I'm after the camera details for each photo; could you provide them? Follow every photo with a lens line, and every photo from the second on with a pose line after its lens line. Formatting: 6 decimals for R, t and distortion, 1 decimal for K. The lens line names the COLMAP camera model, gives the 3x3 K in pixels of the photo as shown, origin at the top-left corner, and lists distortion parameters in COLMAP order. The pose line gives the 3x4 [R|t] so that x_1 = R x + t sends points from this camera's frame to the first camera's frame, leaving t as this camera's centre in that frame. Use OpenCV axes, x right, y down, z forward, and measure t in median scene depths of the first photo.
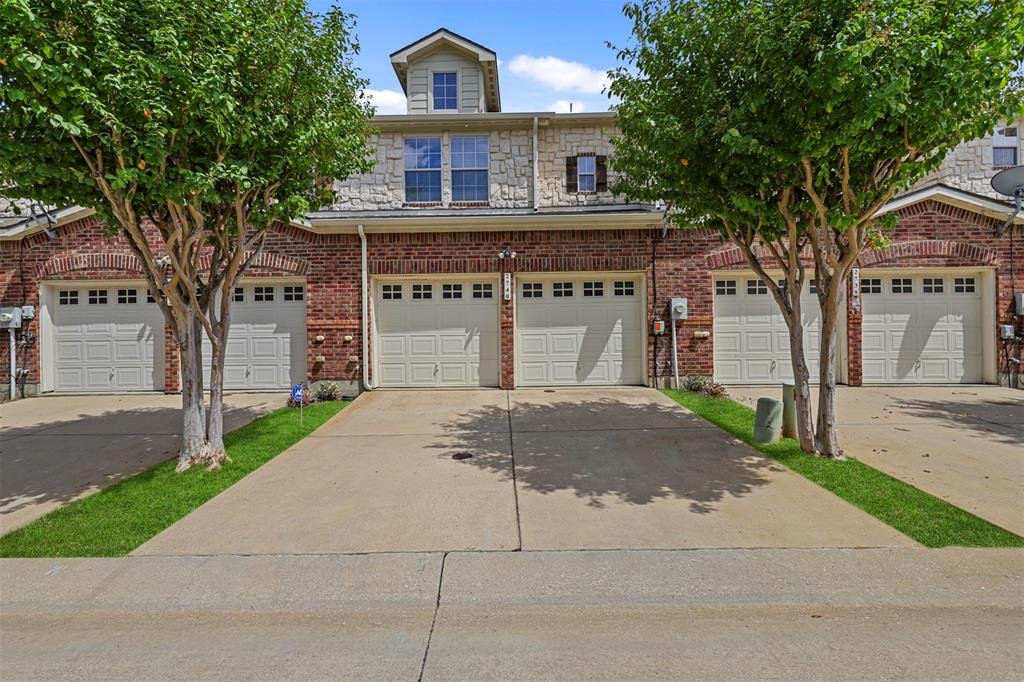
lens RADIAL K [[463.1, 0, 511.5], [0, 463.1, 345.9], [0, 0, 1]] dist [0.003042, -0.000618]
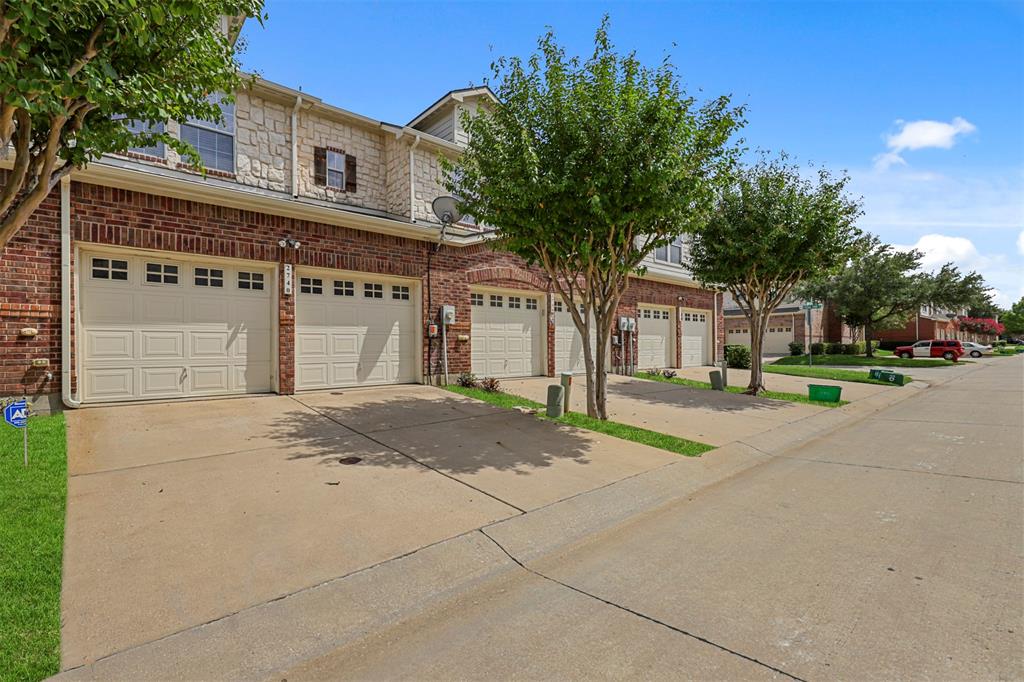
lens RADIAL K [[463.1, 0, 511.5], [0, 463.1, 345.9], [0, 0, 1]] dist [0.003042, -0.000618]
pose [[0.736100, 0.010029, 0.676798, -0.295029], [-0.004434, 0.999940, -0.009994, 0.007504], [-0.676858, 0.004356, 0.736101, 0.048826]]
